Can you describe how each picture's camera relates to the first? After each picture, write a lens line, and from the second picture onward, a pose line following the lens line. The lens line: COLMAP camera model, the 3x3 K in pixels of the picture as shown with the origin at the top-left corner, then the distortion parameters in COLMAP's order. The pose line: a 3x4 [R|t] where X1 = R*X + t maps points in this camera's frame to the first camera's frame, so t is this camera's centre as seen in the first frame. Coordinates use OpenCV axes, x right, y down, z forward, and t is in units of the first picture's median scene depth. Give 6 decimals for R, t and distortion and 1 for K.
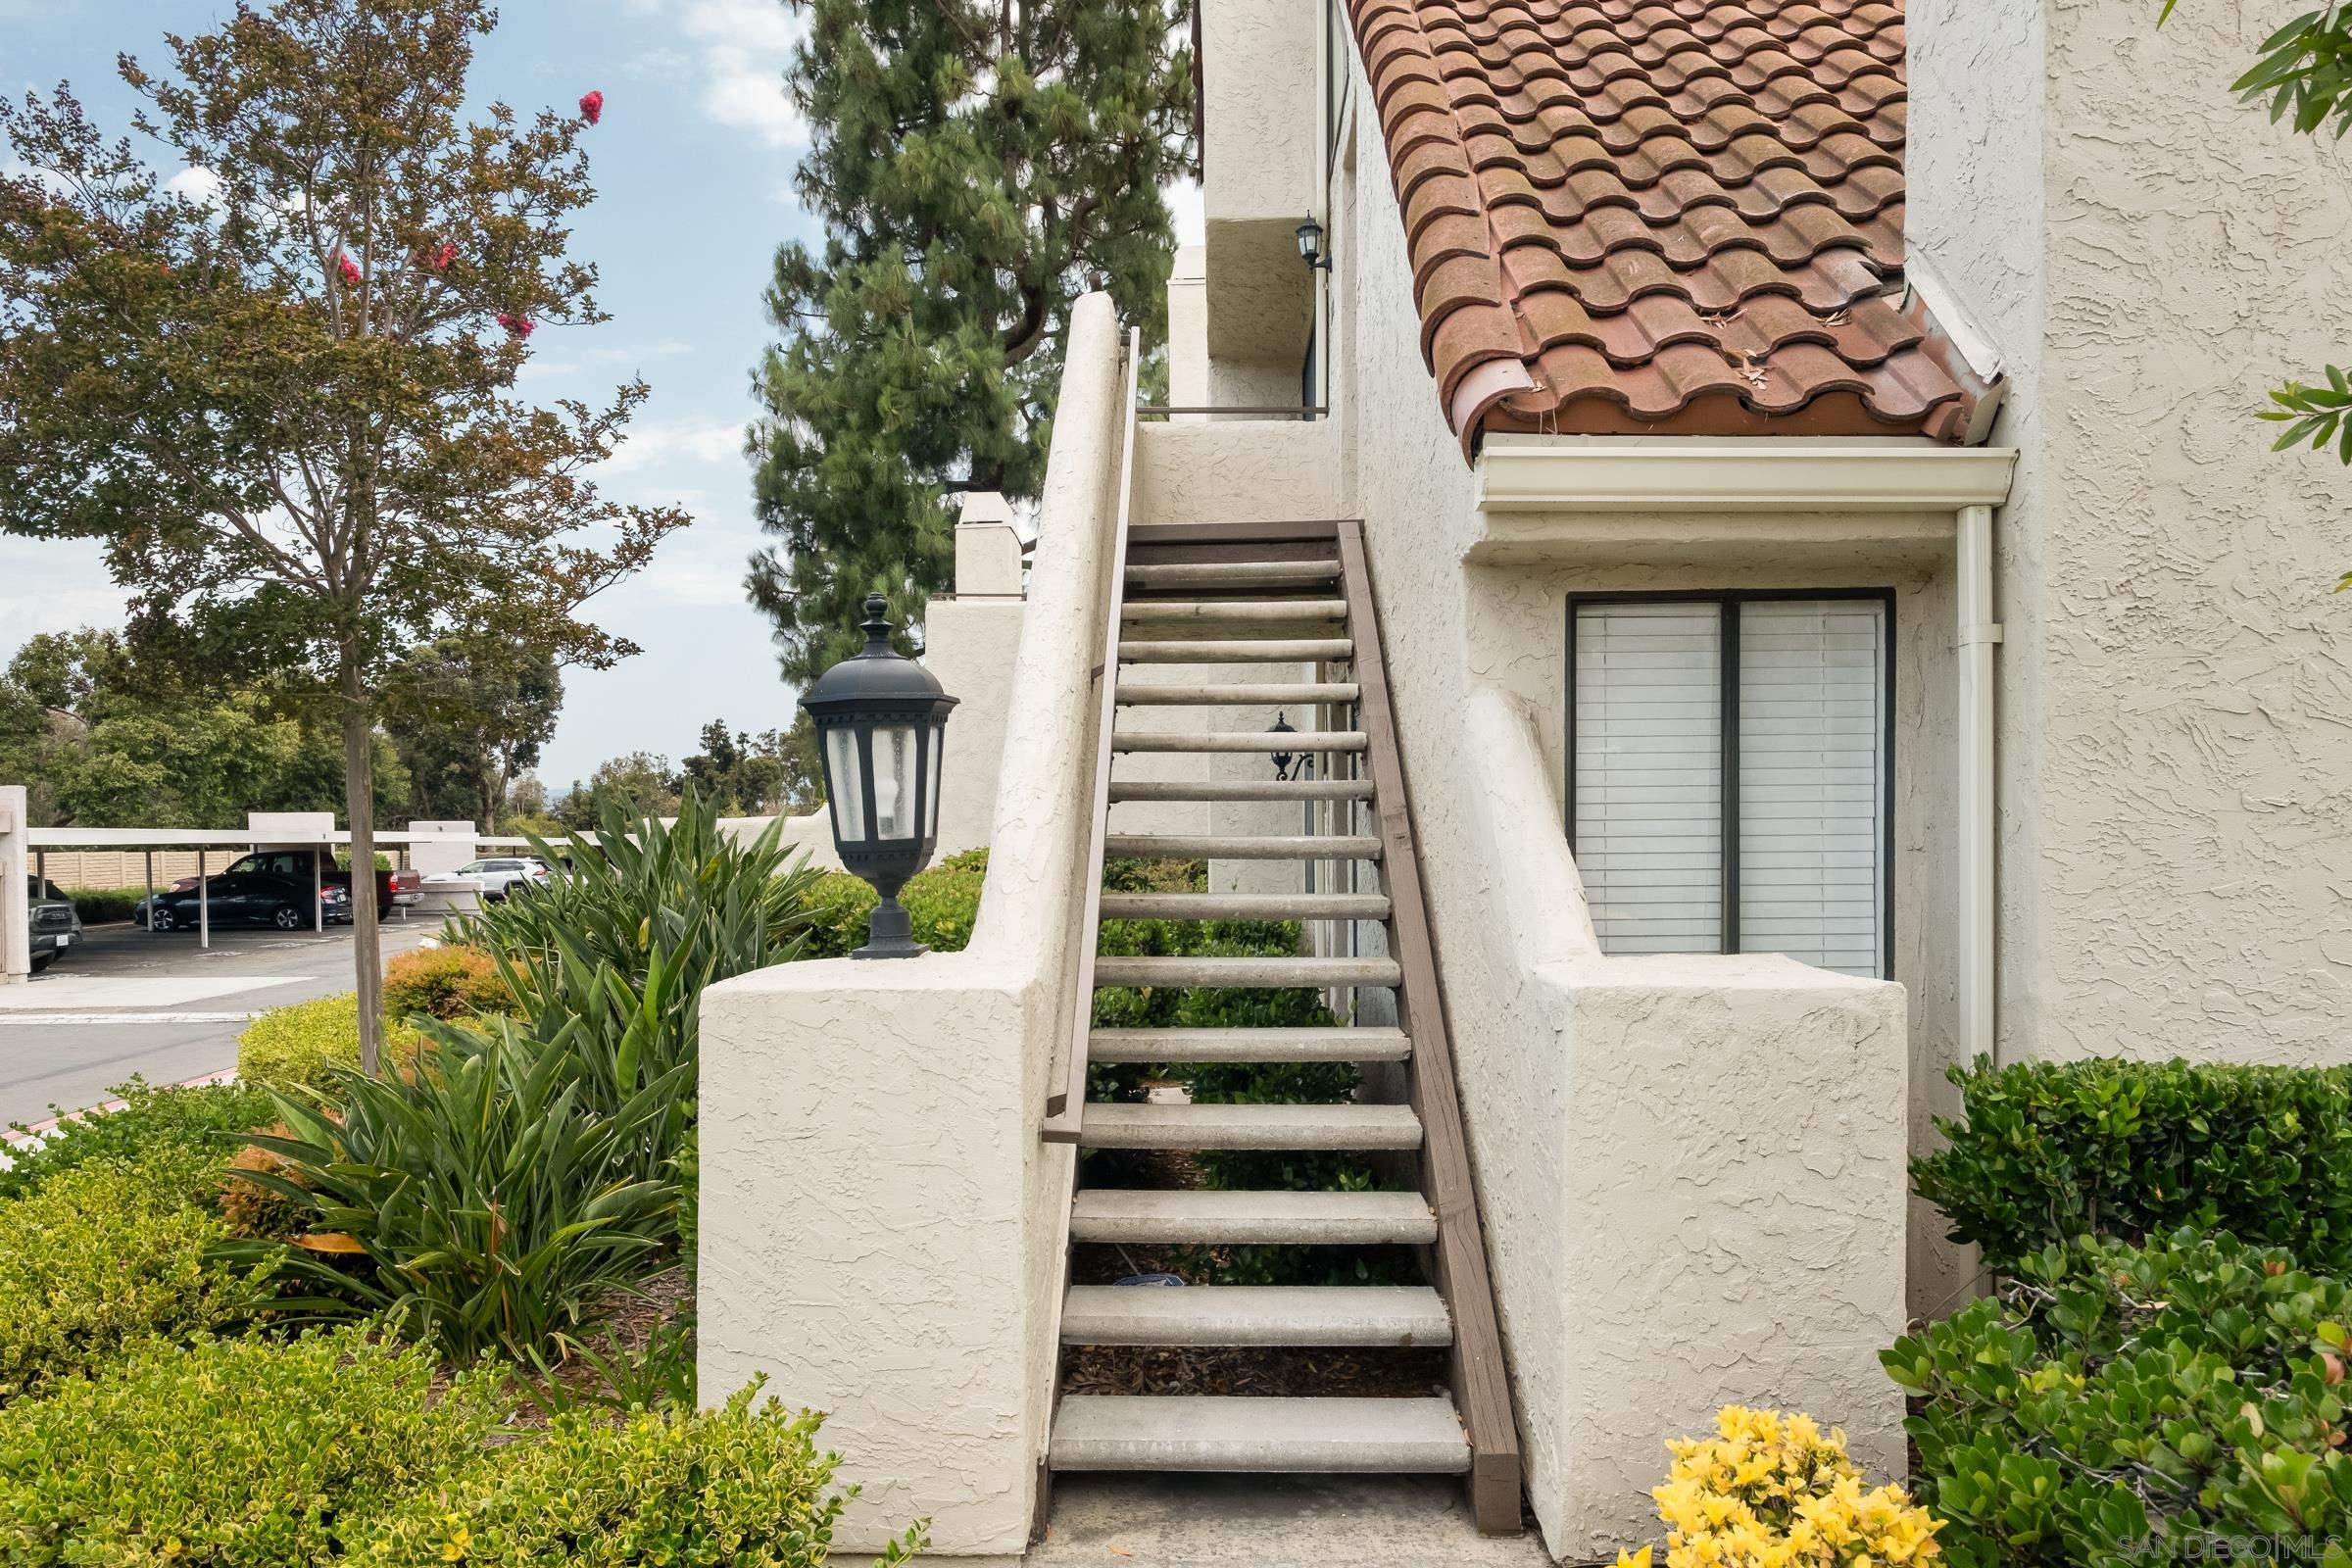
lens RADIAL K [[1516.5, 0, 1173.6], [0, 1516.5, 791.4], [0, 0, 1]] dist [-0.003913, -0.002876]
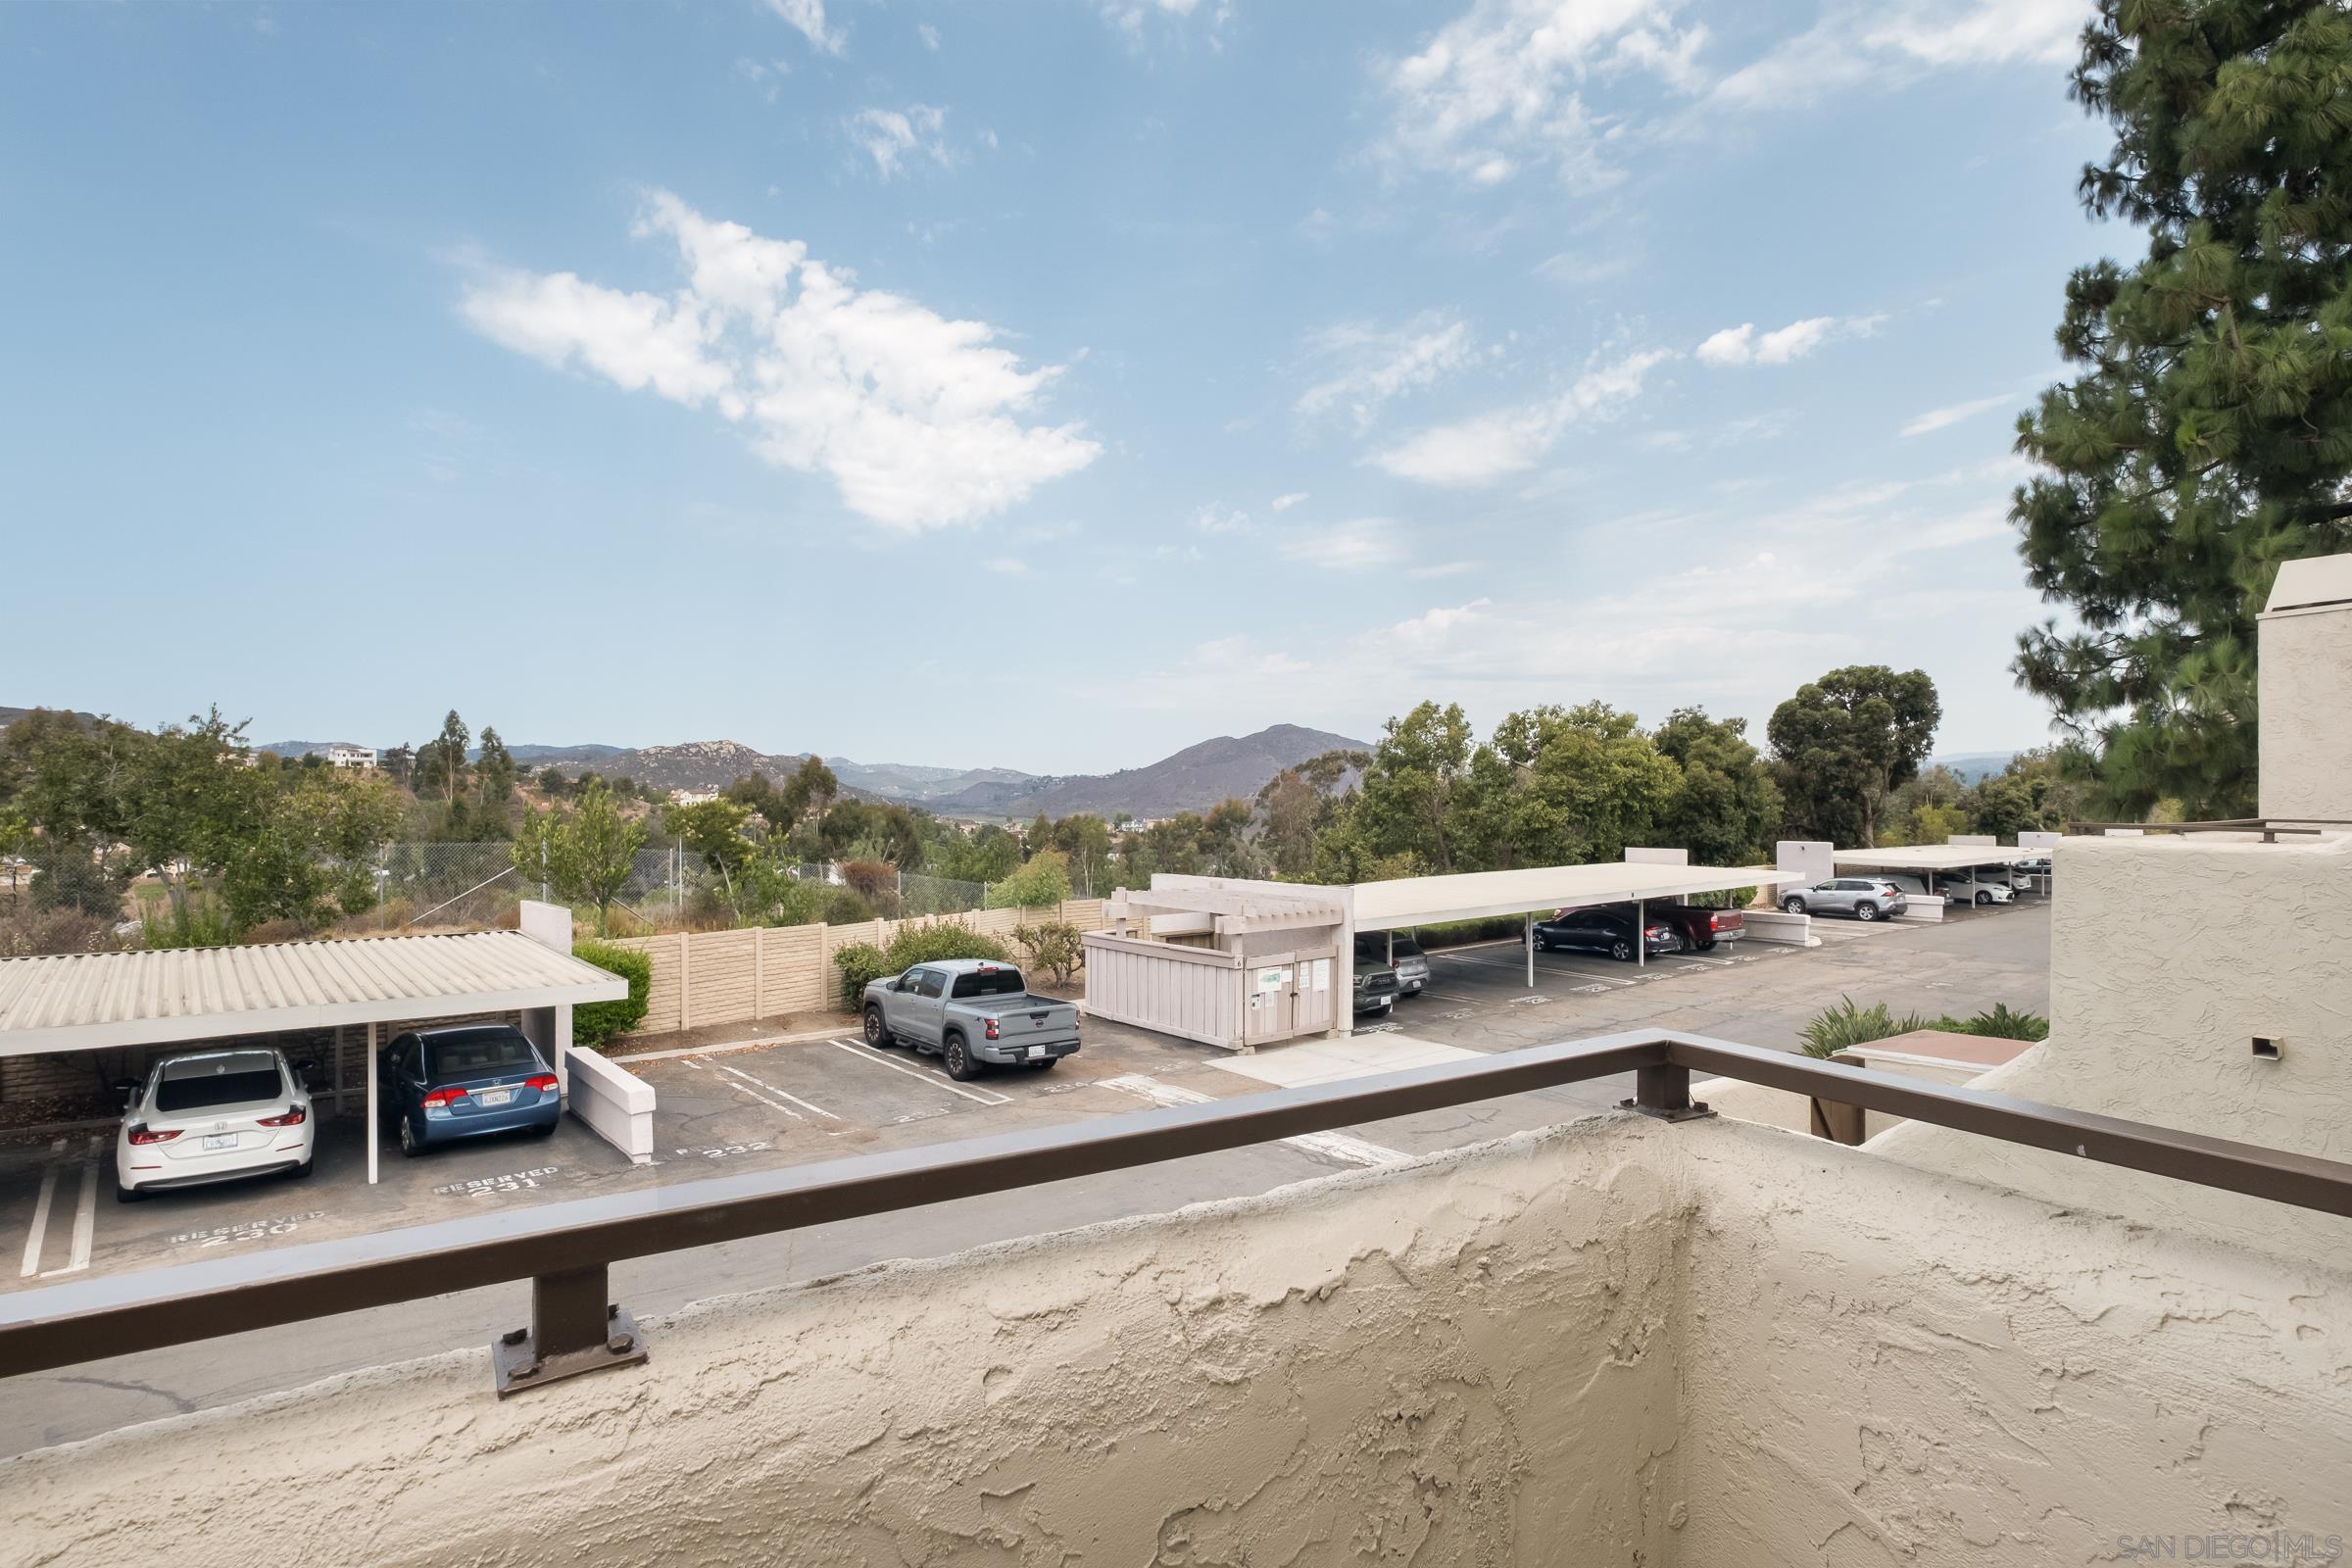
lens RADIAL K [[1164.6, 0, 1172.4], [0, 1164.6, 778.4], [0, 0, 1]] dist [-0.000166, 0.000761]
pose [[0.557015, -0.011150, -0.830428, 0.008364], [0.004392, 0.999935, -0.010480, -0.057657], [0.830491, 0.002190, 0.557028, 0.183094]]
